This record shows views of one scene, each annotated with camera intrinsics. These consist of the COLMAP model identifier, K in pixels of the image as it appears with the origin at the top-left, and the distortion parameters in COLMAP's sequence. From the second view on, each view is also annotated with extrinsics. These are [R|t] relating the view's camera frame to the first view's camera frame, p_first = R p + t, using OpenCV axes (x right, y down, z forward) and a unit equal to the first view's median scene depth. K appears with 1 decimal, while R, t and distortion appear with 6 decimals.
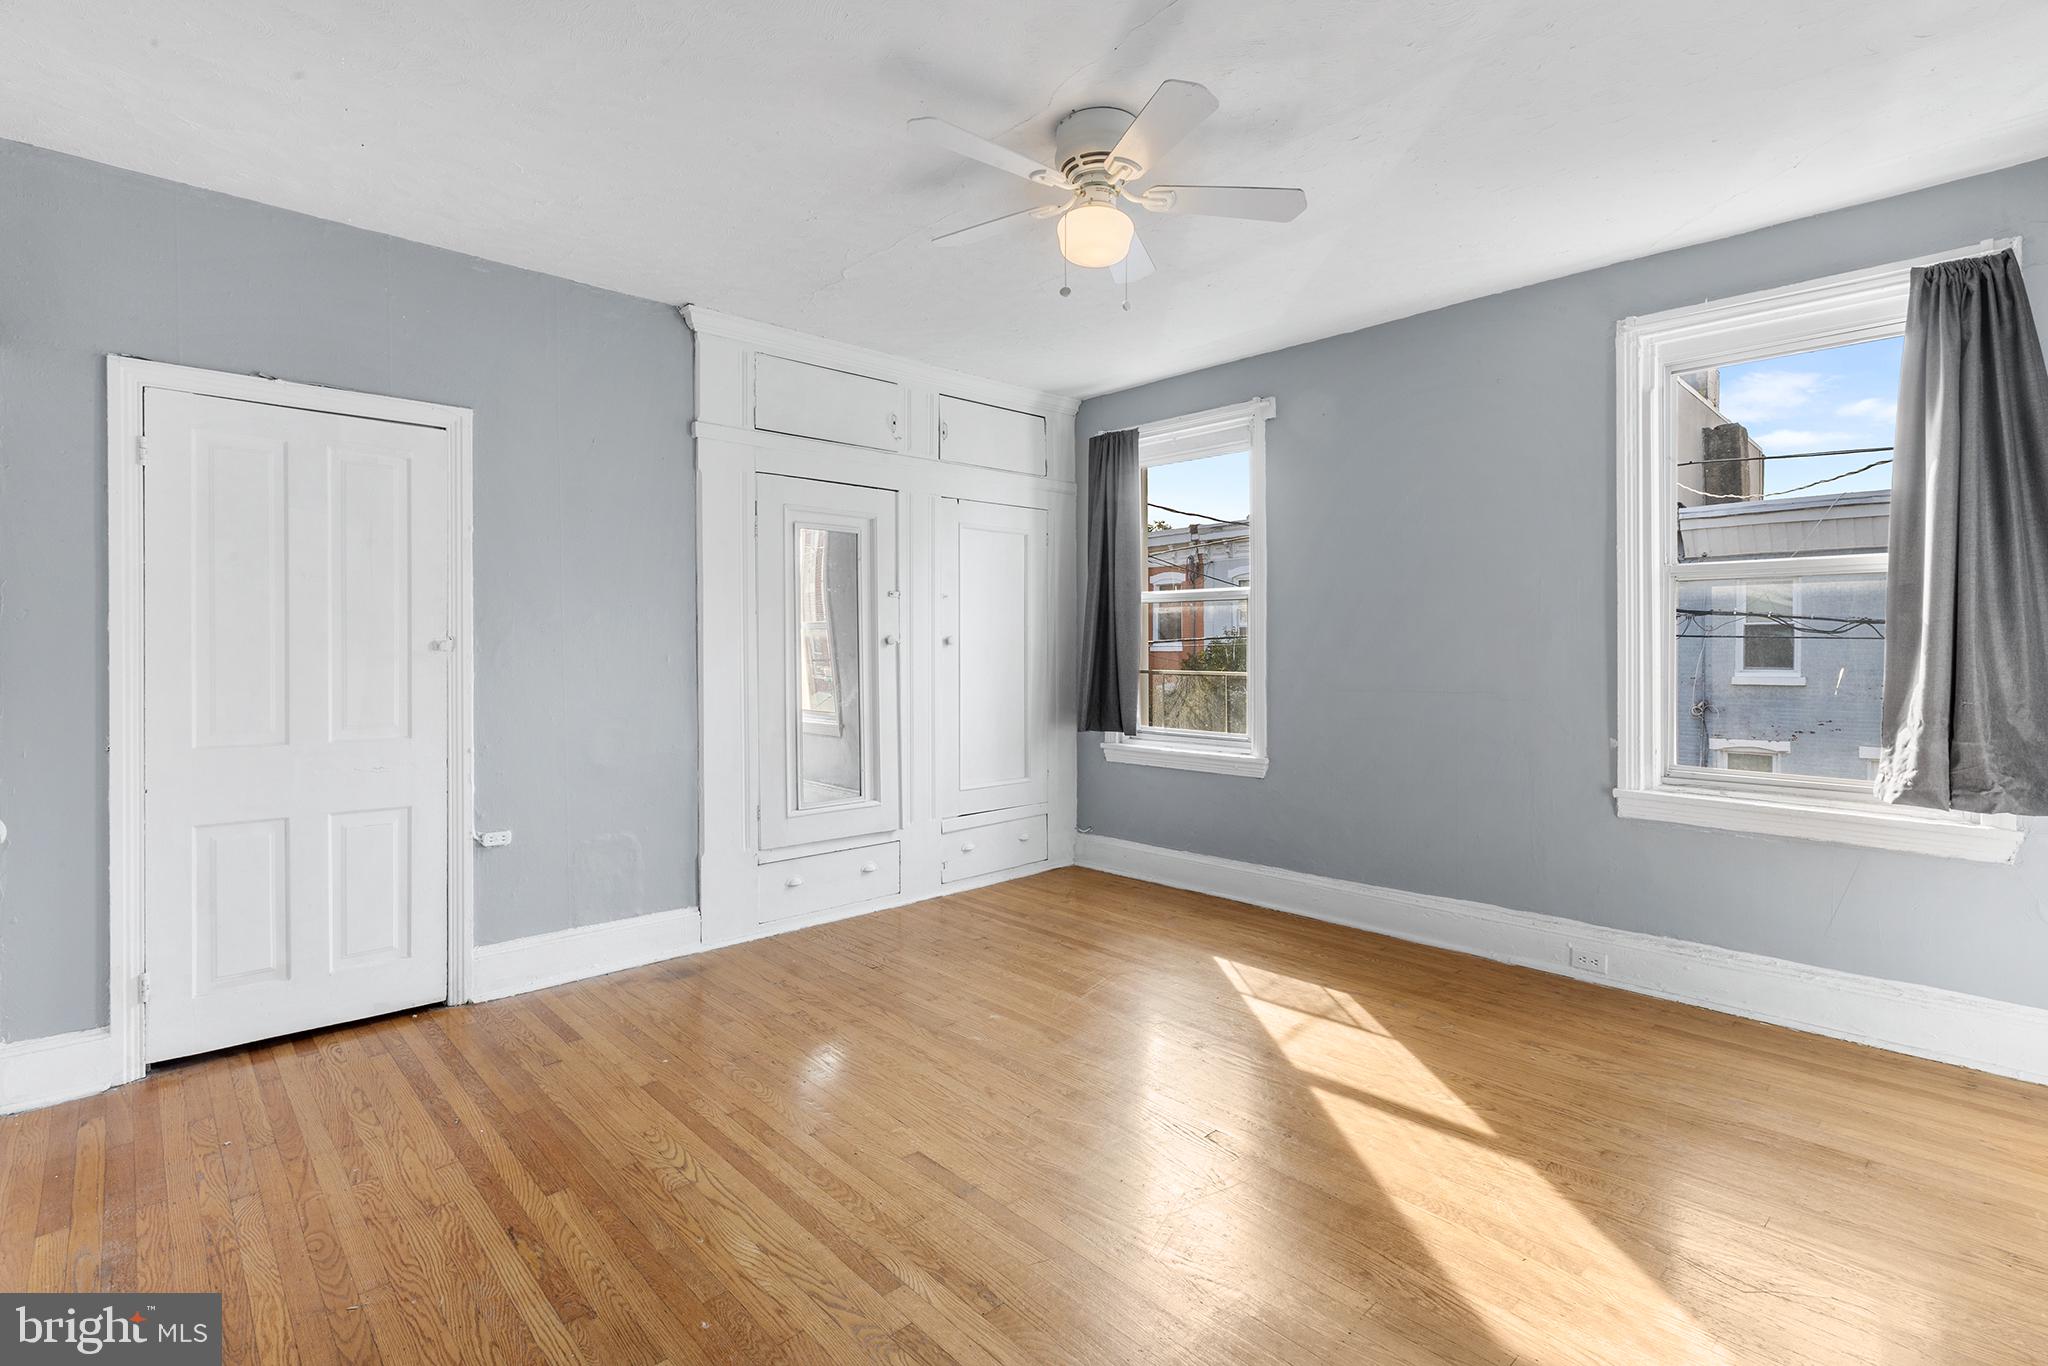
lens RADIAL K [[938.5, 0, 1020.0], [0, 938.5, 659.0], [0, 0, 1]] dist [0.005779, -0.000359]
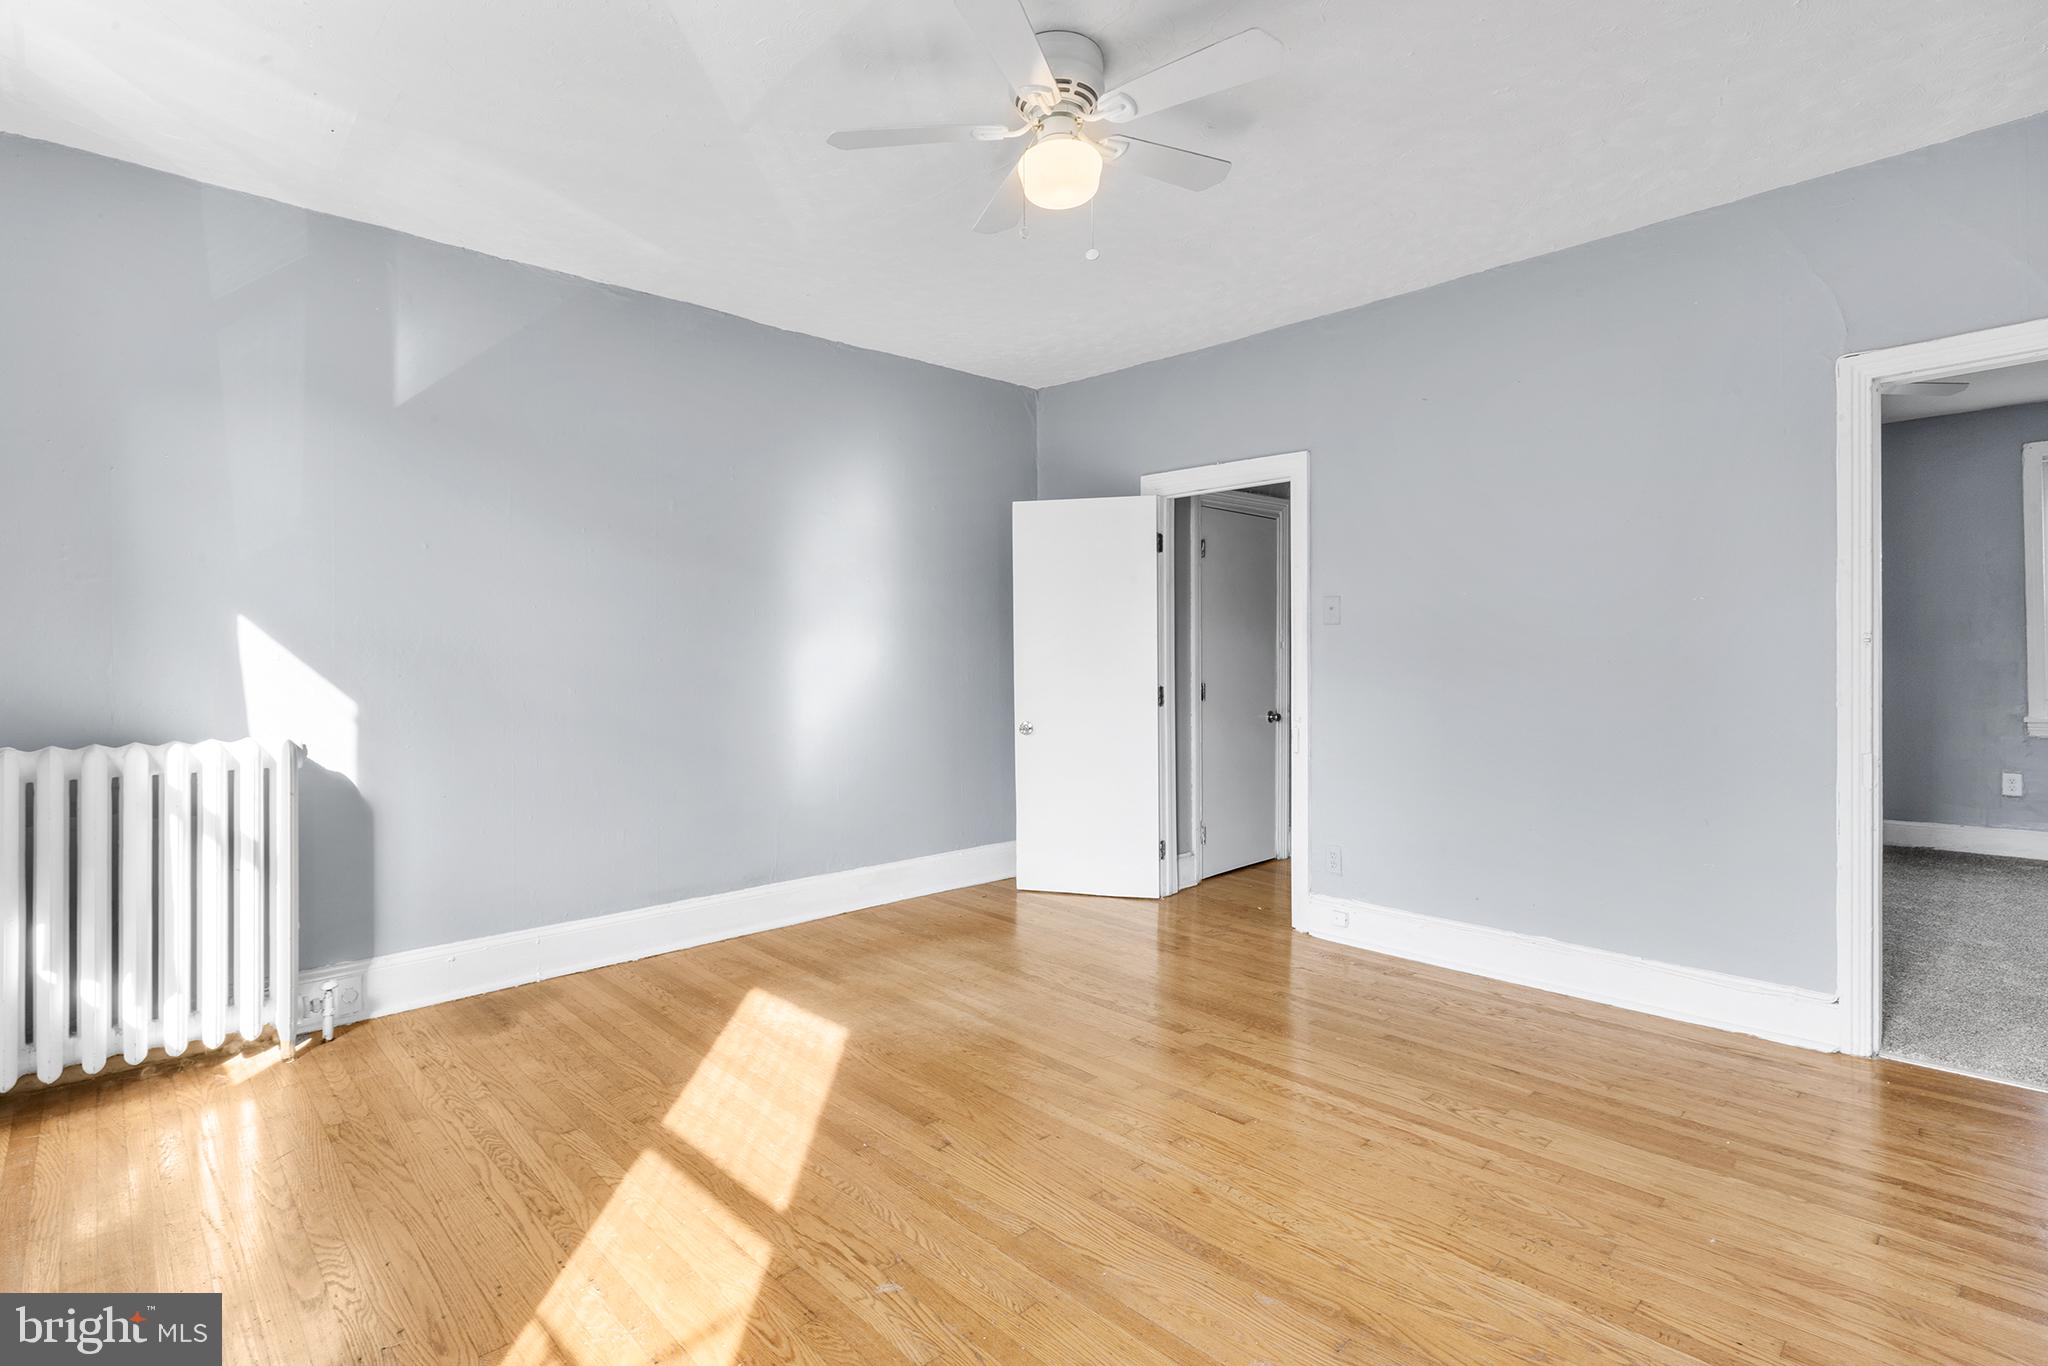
lens RADIAL K [[993.2, 0, 1026.6], [0, 993.2, 655.9], [0, 0, 1]] dist [0.004370, 0.000251]
pose [[-0.999821, 0.007815, -0.017216, 0.098757], [0.007561, 0.999863, 0.014753, -0.000340], [0.017329, 0.014621, -0.999743, 1.454331]]
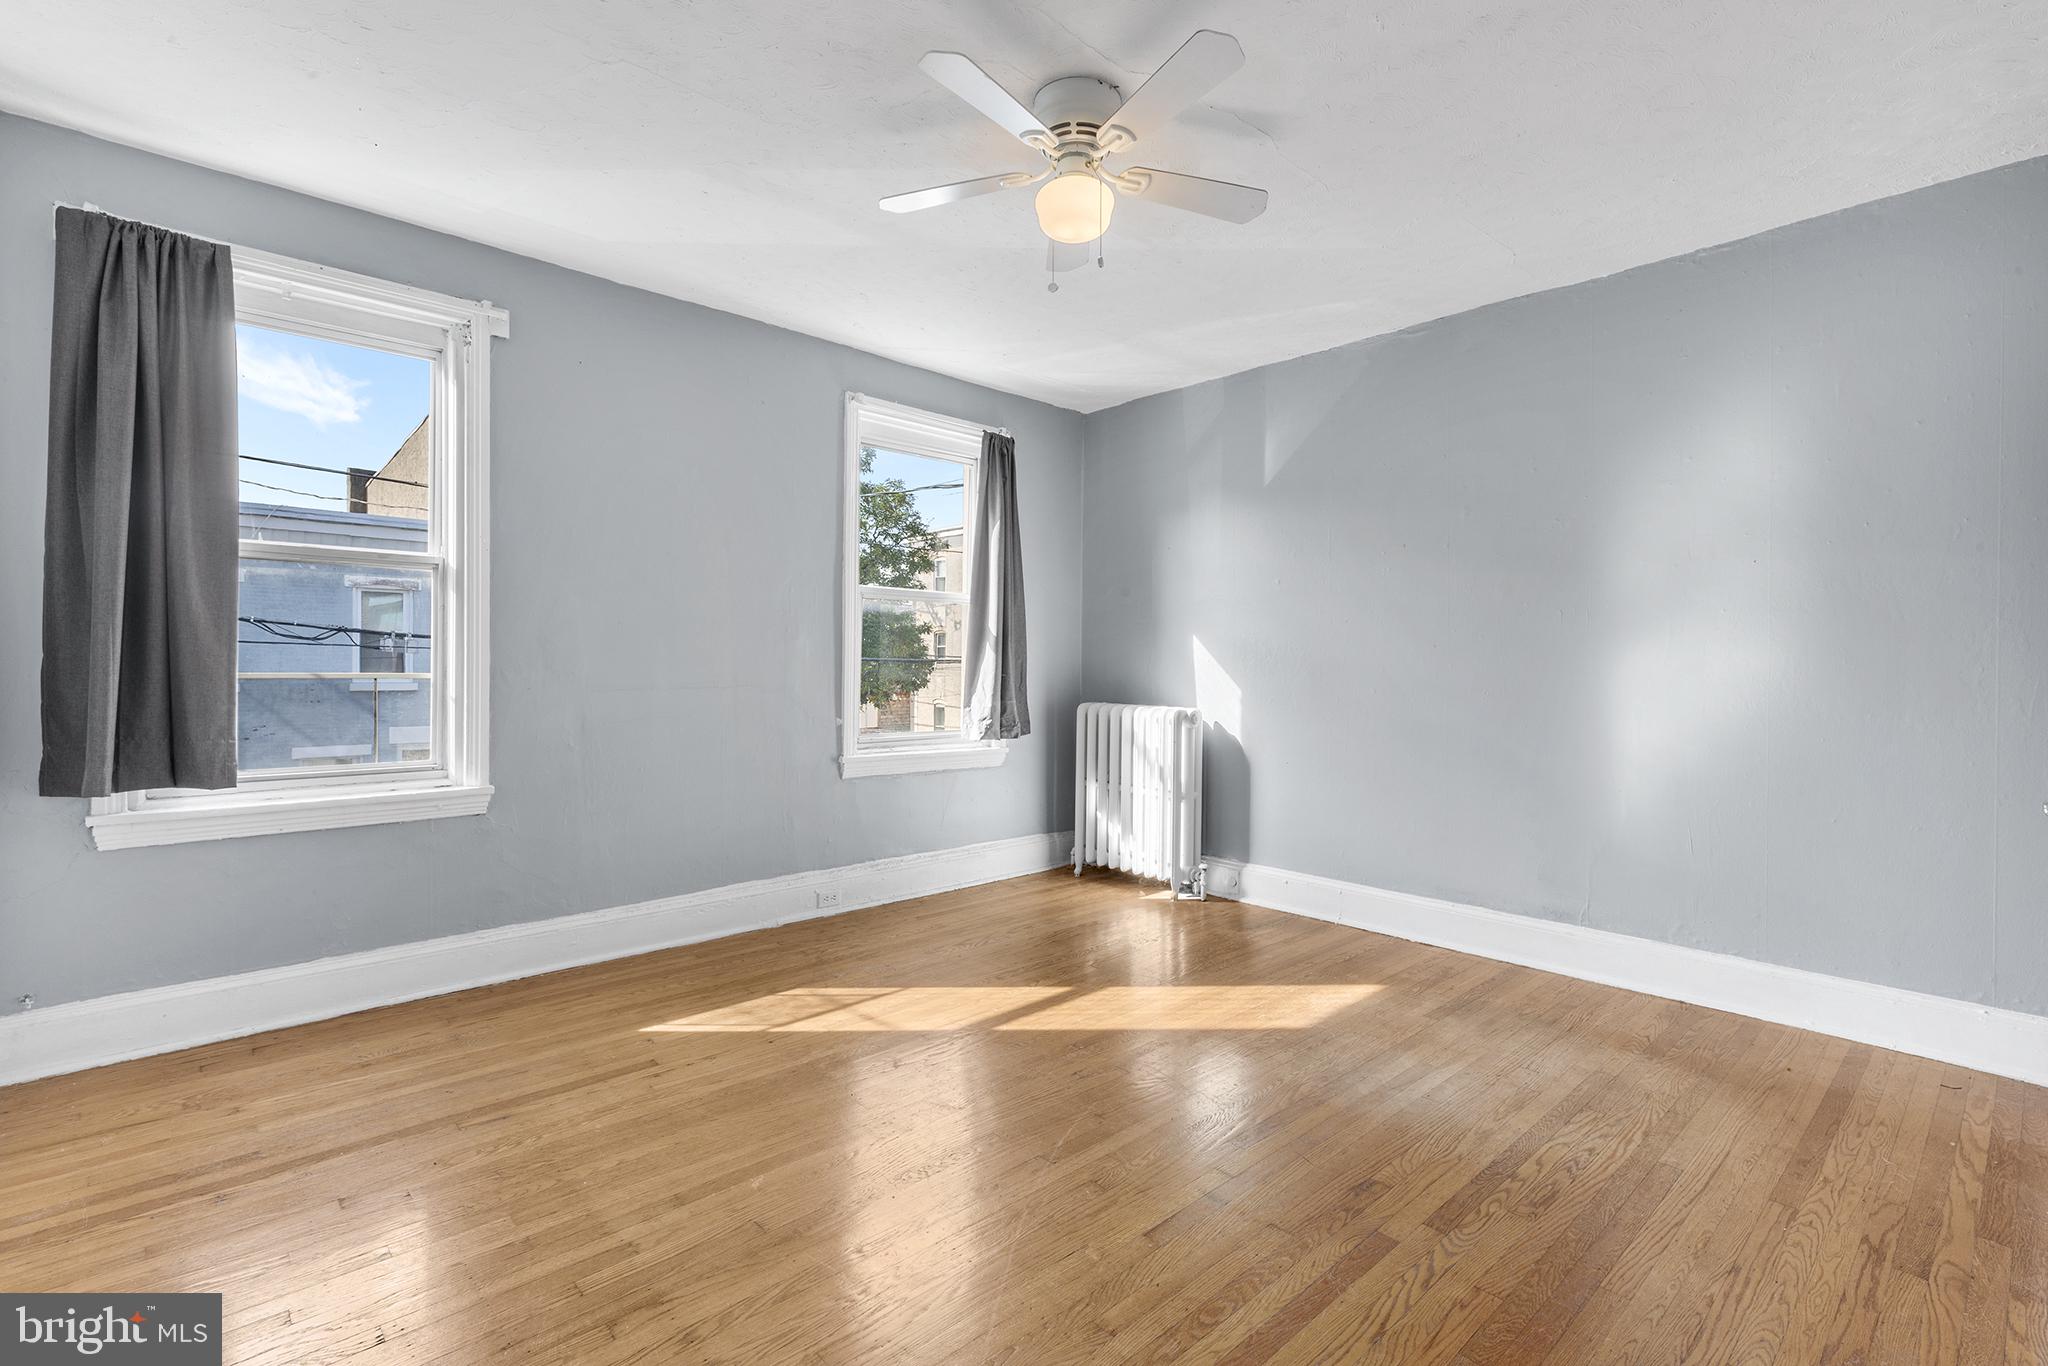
lens RADIAL K [[938.5, 0, 1020.0], [0, 938.5, 659.0], [0, 0, 1]] dist [0.005779, -0.000359]
pose [[0.016332, 0.005606, 0.999851, -0.663294], [0.004789, 0.999972, -0.005685, 0.014749], [-0.999855, 0.004881, 0.016305, 0.769405]]
